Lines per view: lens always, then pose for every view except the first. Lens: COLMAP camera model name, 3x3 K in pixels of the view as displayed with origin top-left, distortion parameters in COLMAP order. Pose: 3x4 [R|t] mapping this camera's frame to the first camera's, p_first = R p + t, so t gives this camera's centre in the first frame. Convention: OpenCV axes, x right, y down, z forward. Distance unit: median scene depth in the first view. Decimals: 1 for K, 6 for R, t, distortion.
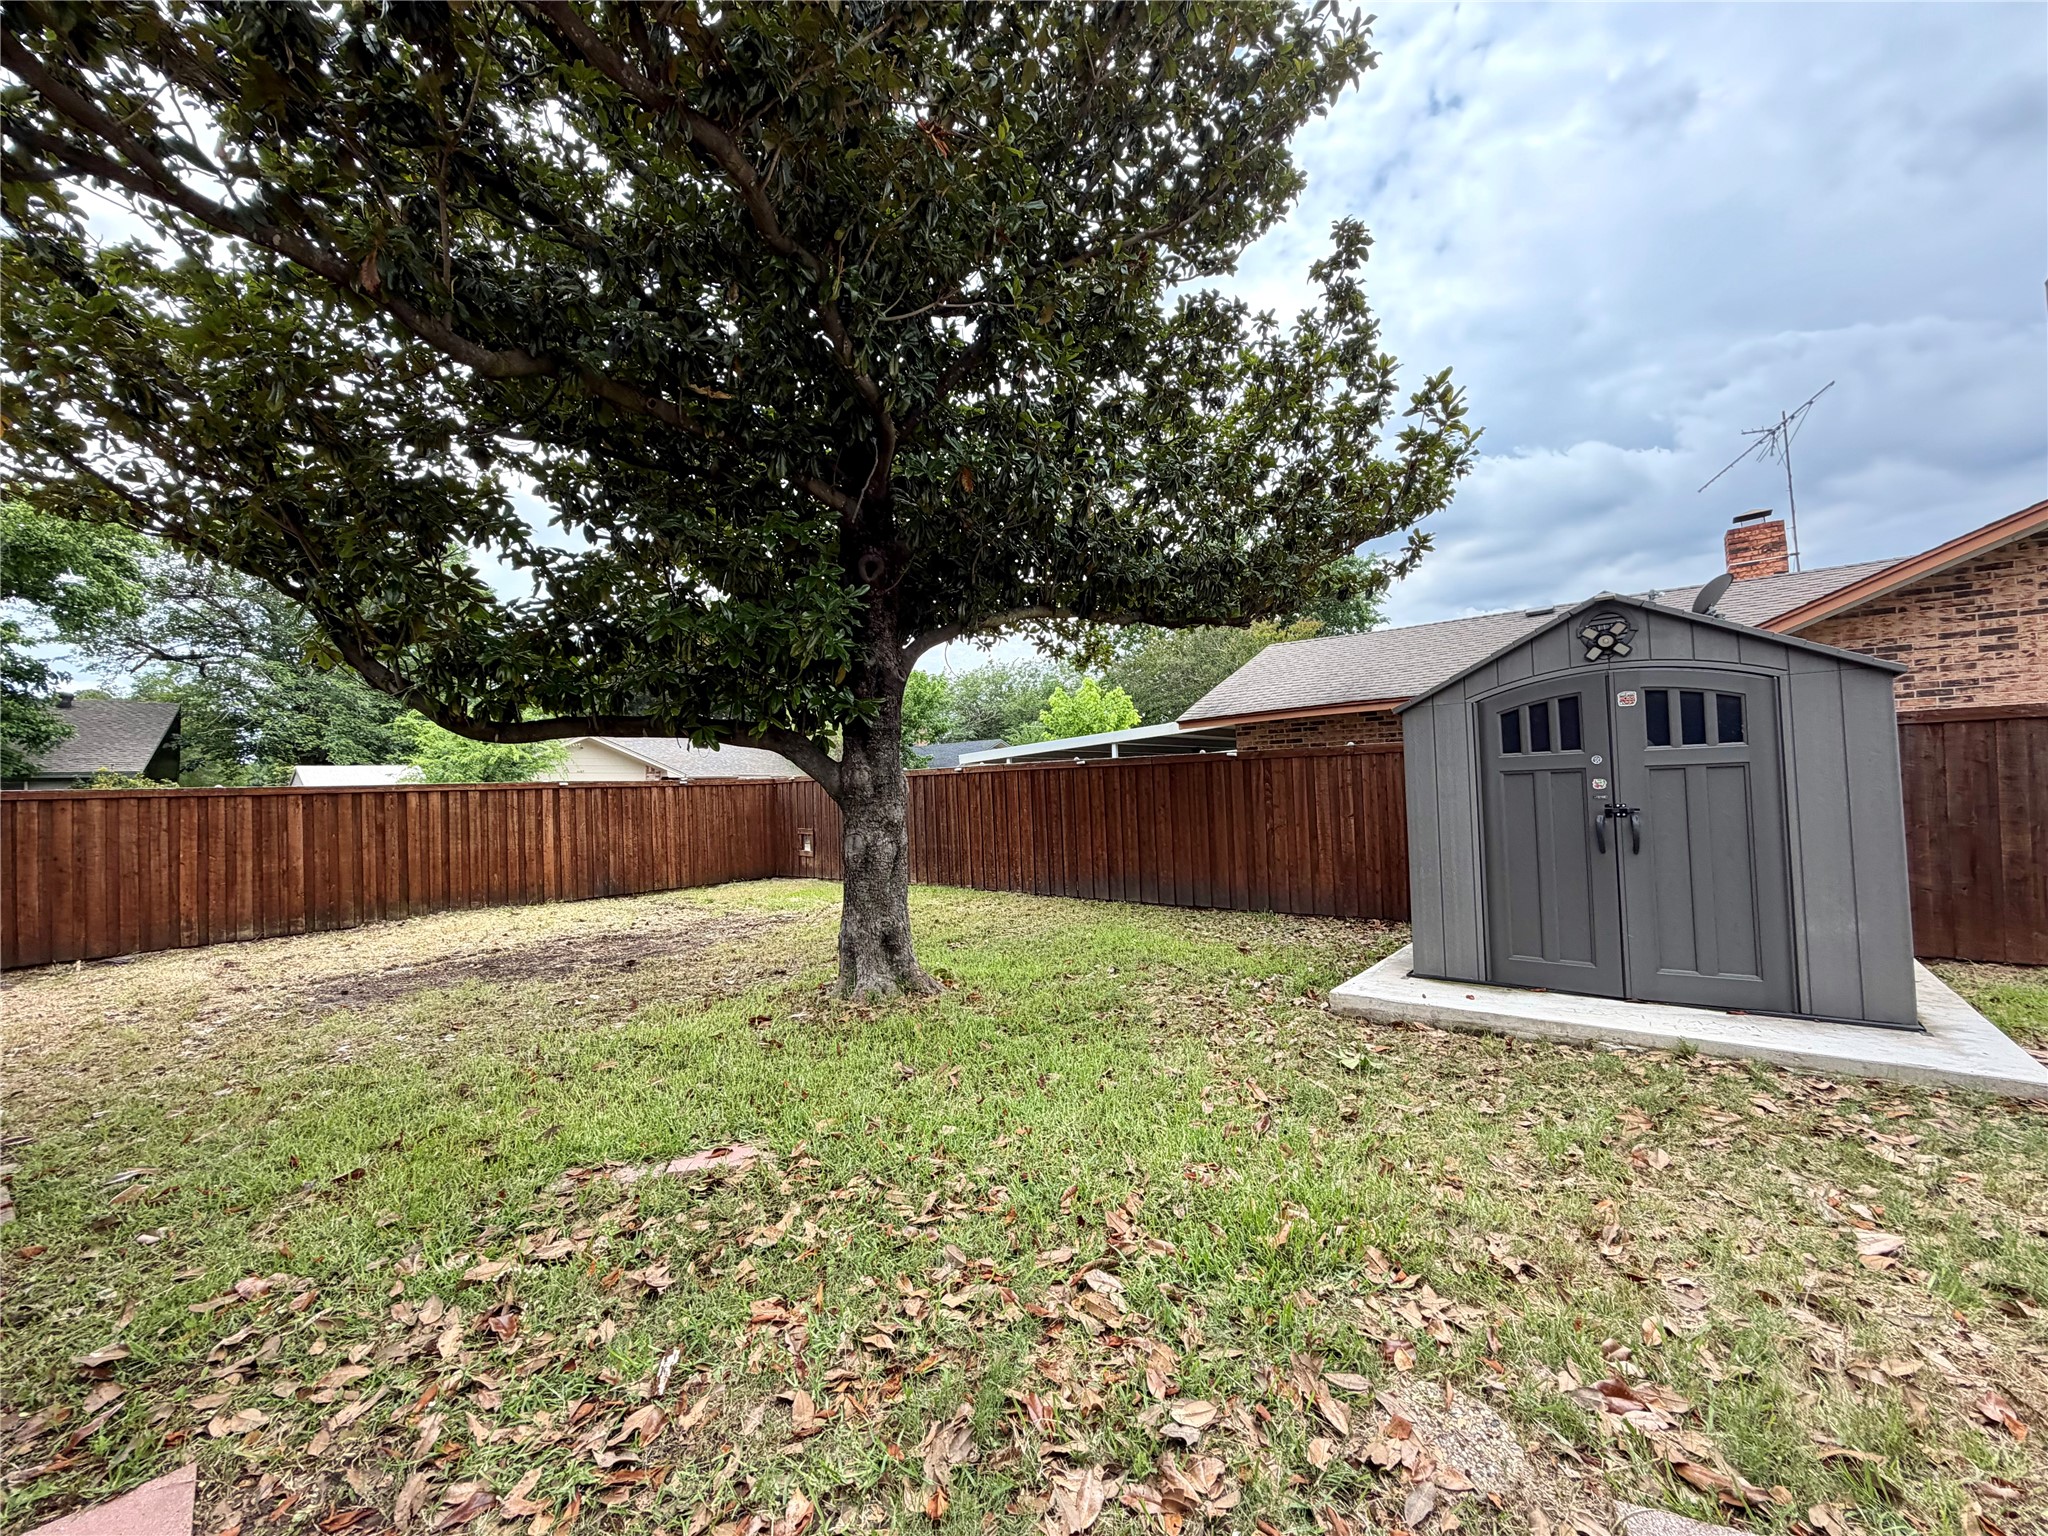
lens RADIAL K [[818.2, 0, 1026.2], [0, 818.2, 768.0], [0, 0, 1]] dist [-0.000555, 0.000679]
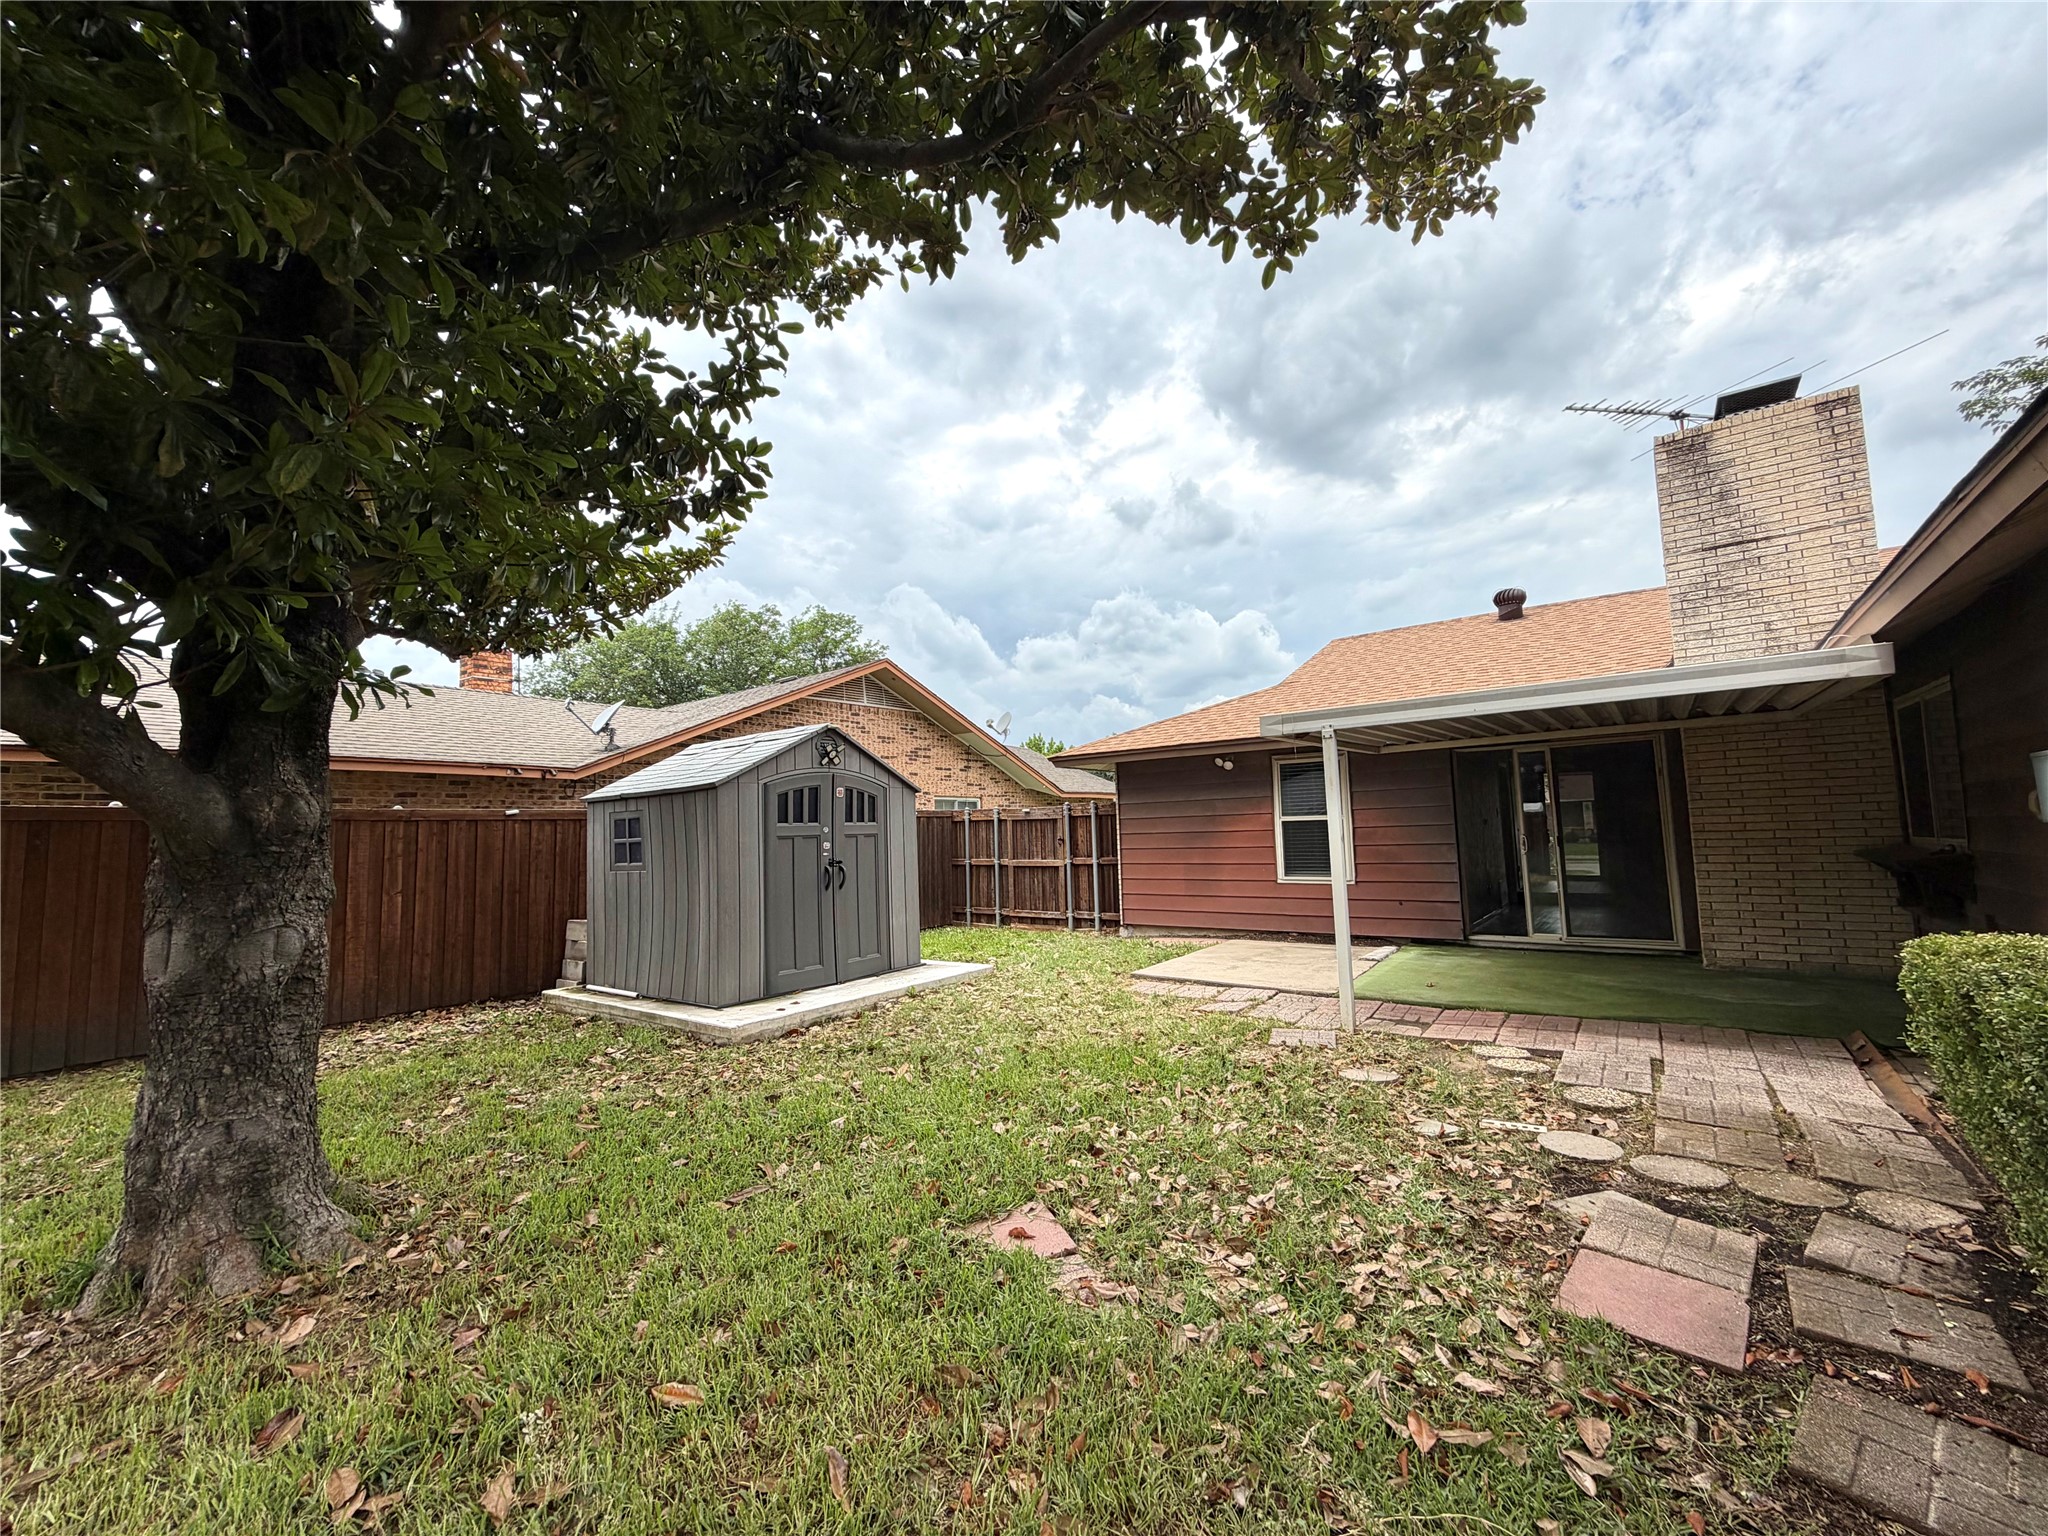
lens RADIAL K [[818.2, 0, 1026.2], [0, 818.2, 768.0], [0, 0, 1]] dist [-0.000555, 0.000679]
pose [[-0.036859, 0.107321, 0.993541, -0.829988], [0.004776, 0.994224, -0.107218, 0.039808], [-0.999309, 0.000794, -0.037159, 0.671159]]
